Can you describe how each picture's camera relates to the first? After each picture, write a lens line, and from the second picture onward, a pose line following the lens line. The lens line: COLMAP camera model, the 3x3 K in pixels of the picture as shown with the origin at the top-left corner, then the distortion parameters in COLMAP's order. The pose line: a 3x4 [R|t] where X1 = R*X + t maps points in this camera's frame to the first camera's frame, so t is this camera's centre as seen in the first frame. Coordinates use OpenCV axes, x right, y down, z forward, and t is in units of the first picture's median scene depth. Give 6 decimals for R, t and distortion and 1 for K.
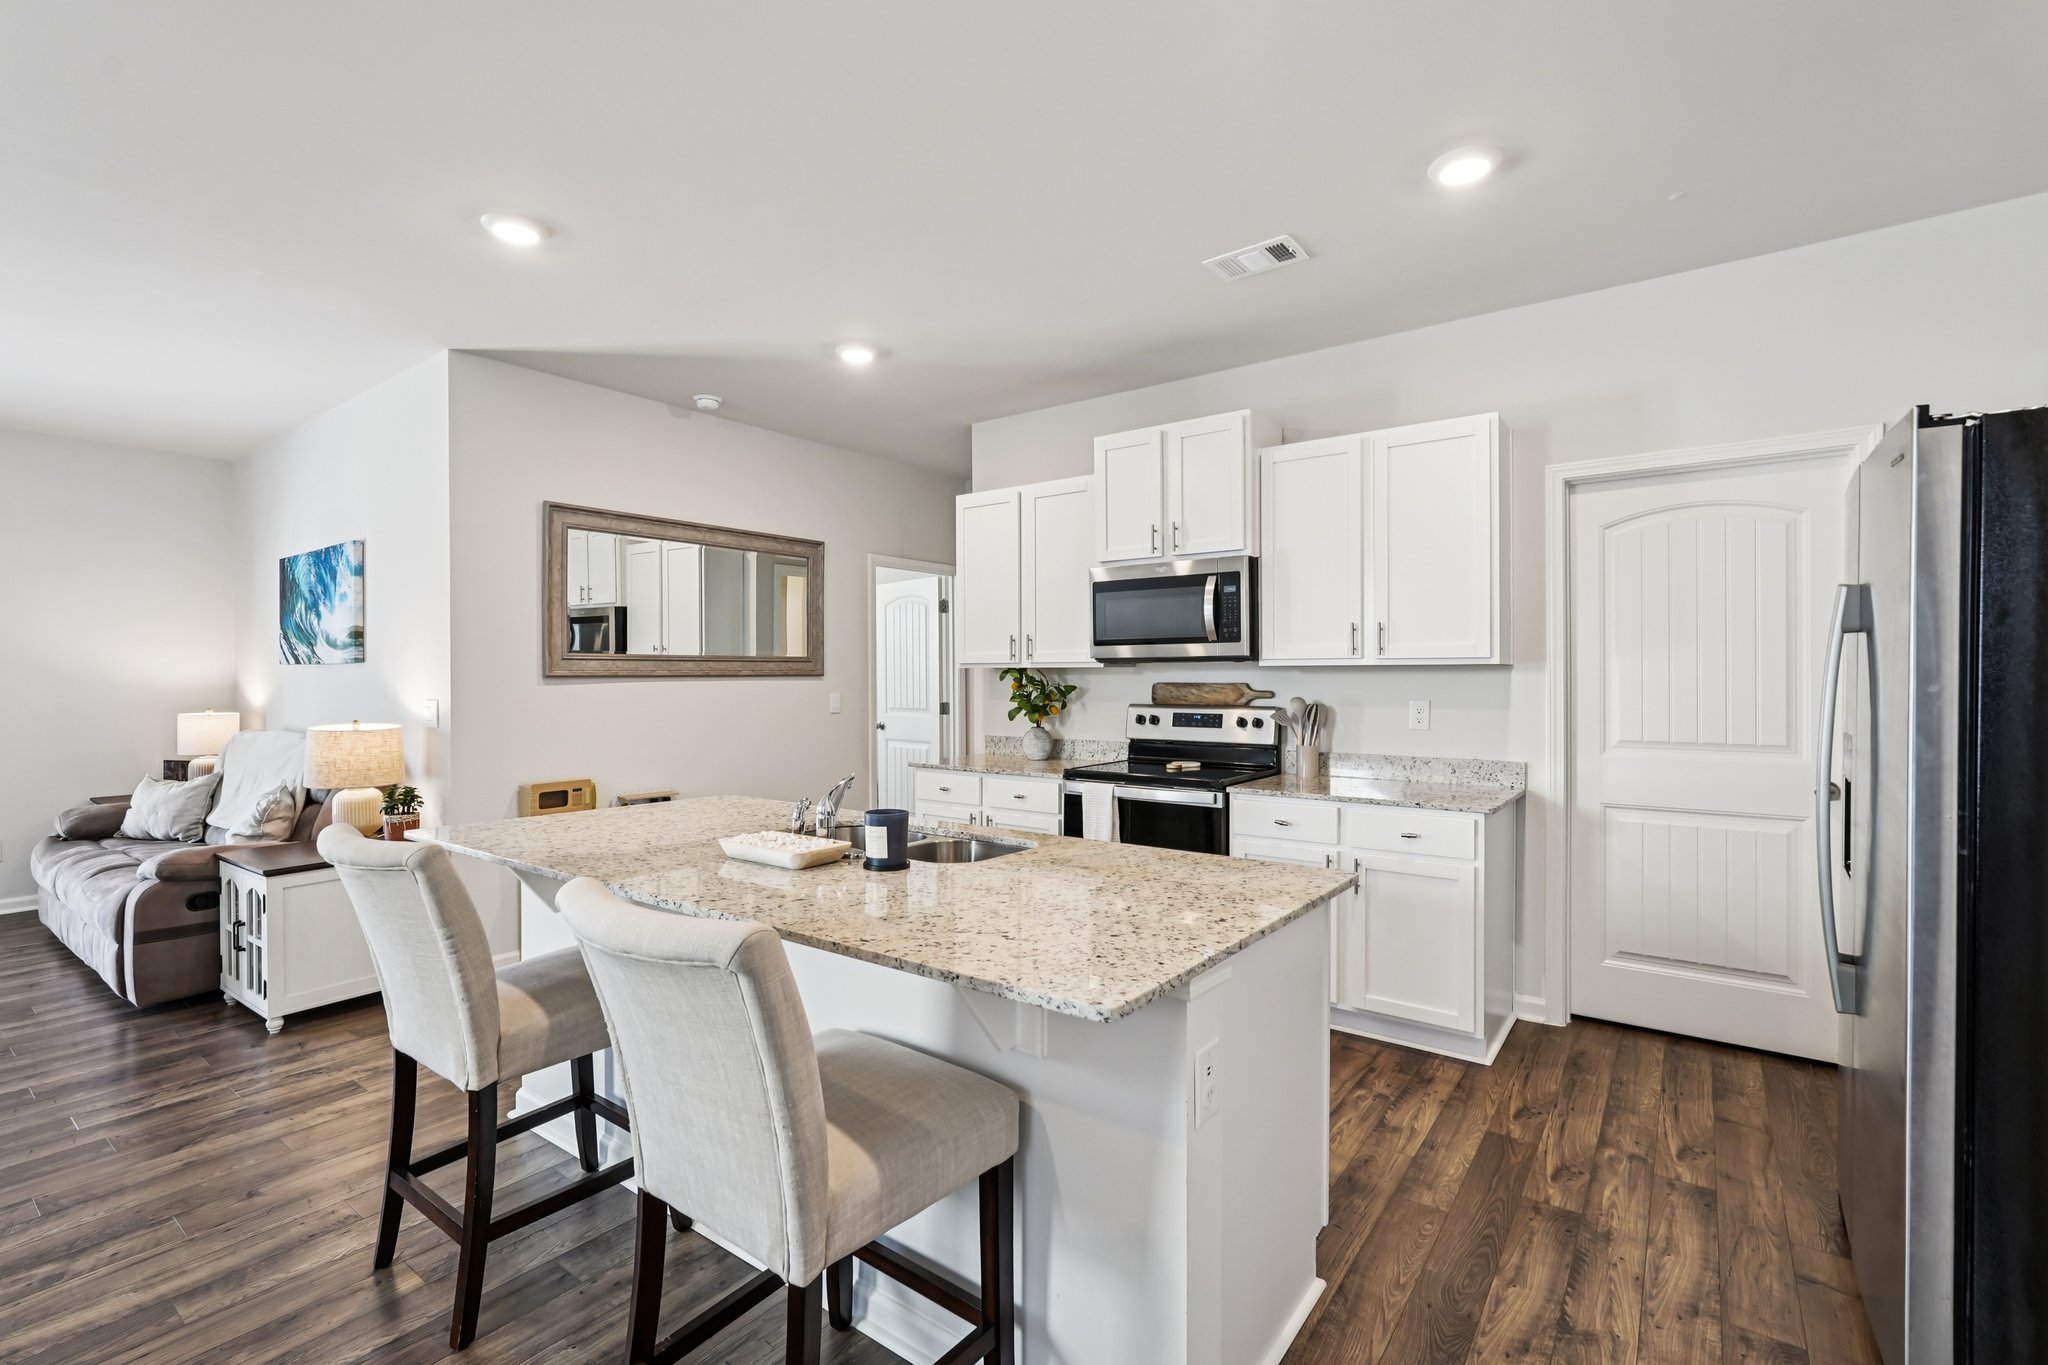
lens RADIAL K [[909.5, 0, 1024.6], [0, 909.5, 680.1], [0, 0, 1]] dist [-0.011777, 0.007812]
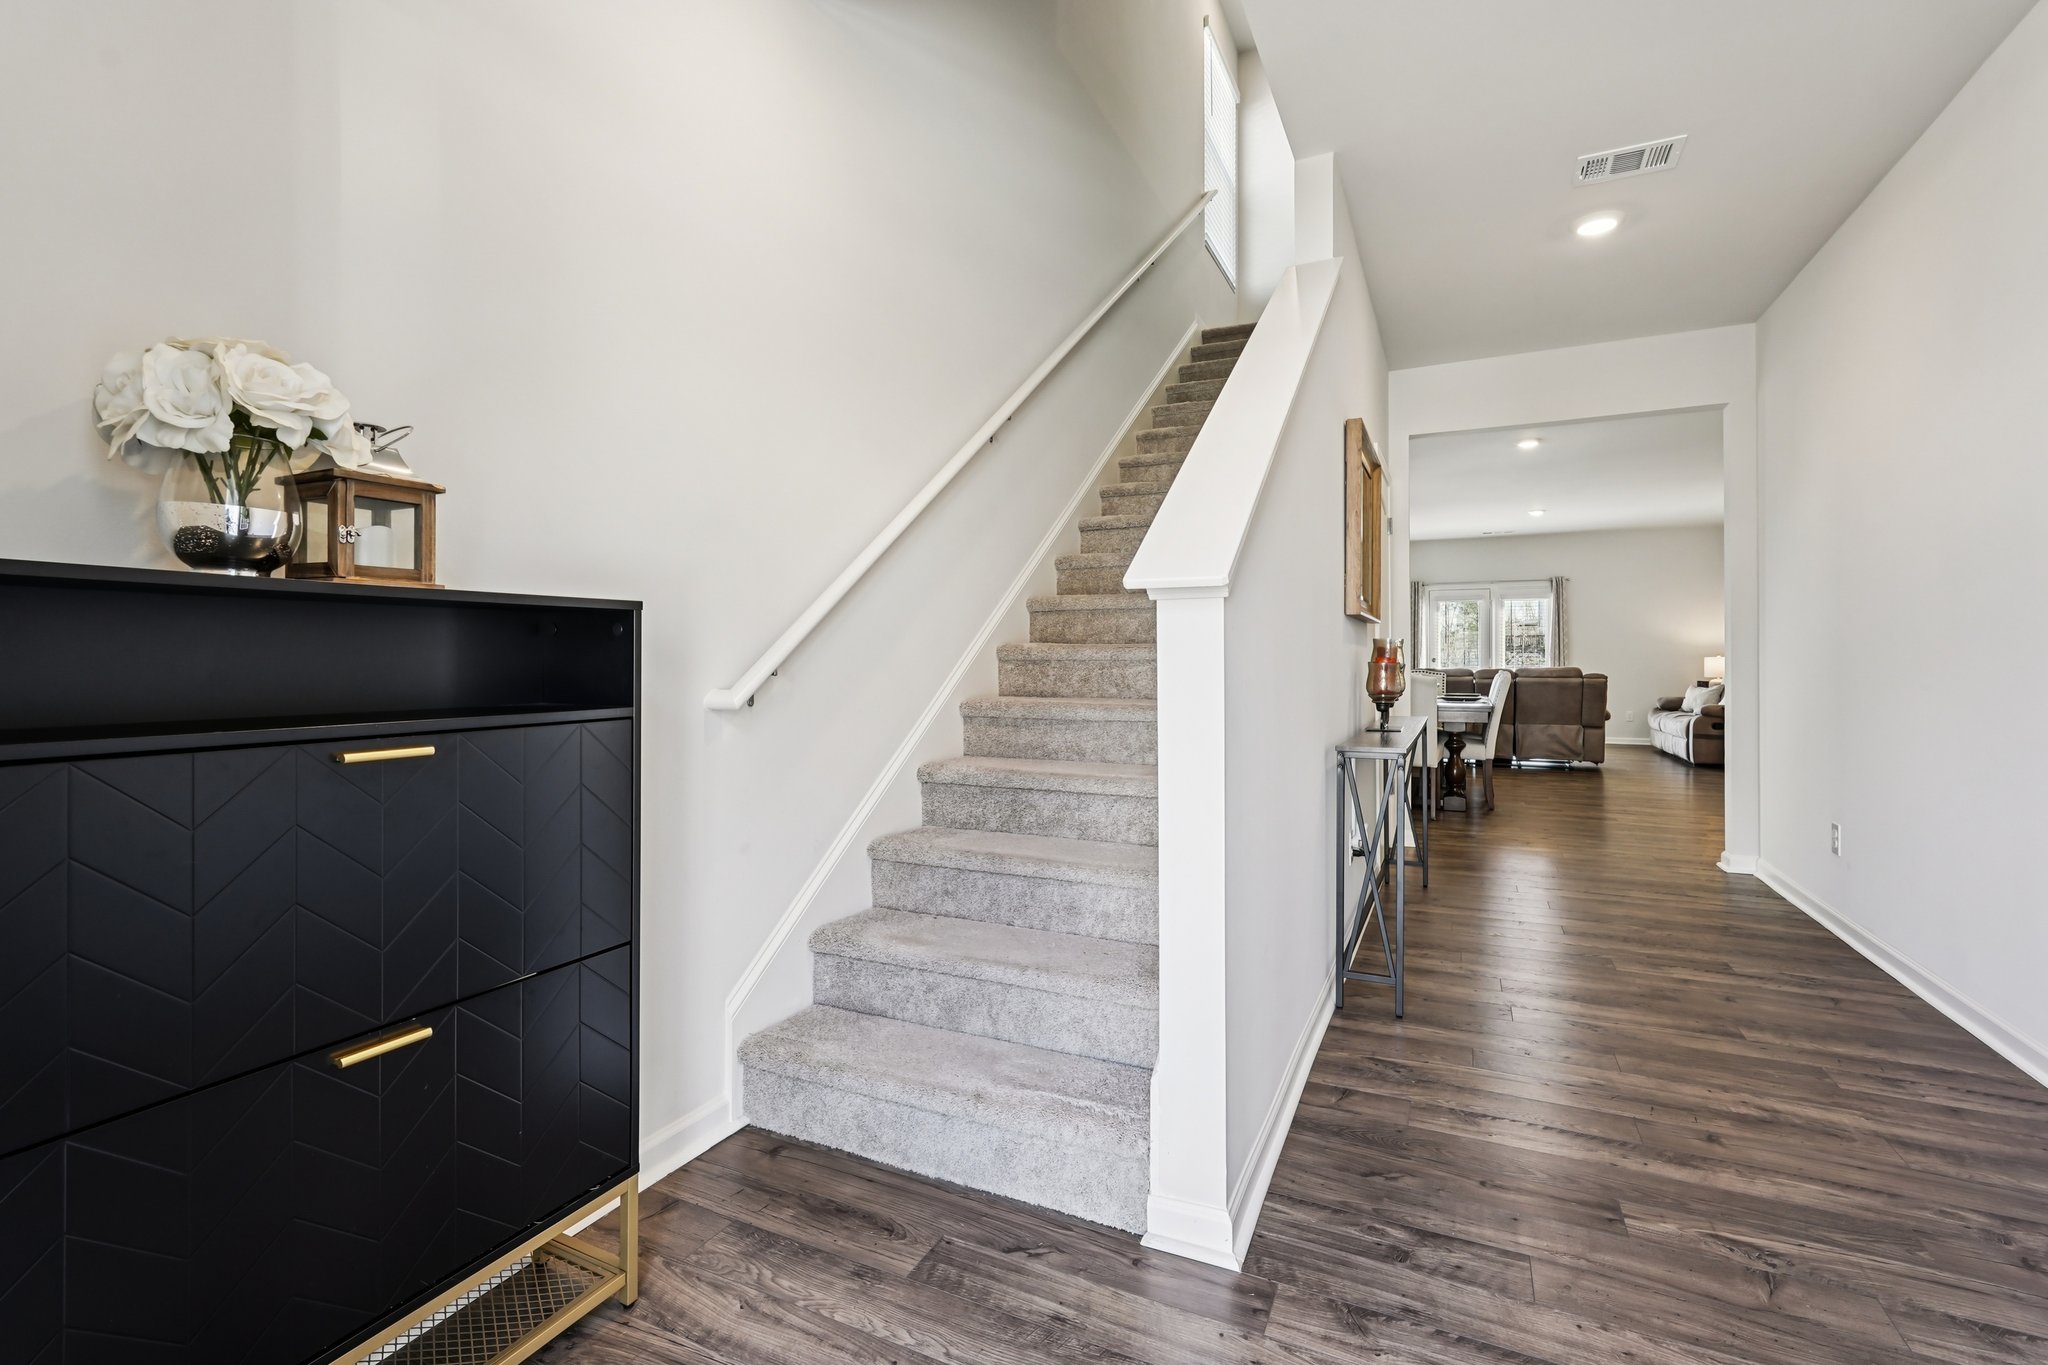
lens RADIAL K [[909.5, 0, 1030.6], [0, 909.5, 649.4], [0, 0, 1]] dist [-0.011777, 0.007812]
pose [[0.194134, -0.007356, -0.980947, 1.020045], [-0.009530, 0.999911, -0.009384, 0.070455], [0.980929, 0.011170, 0.194046, -1.167288]]
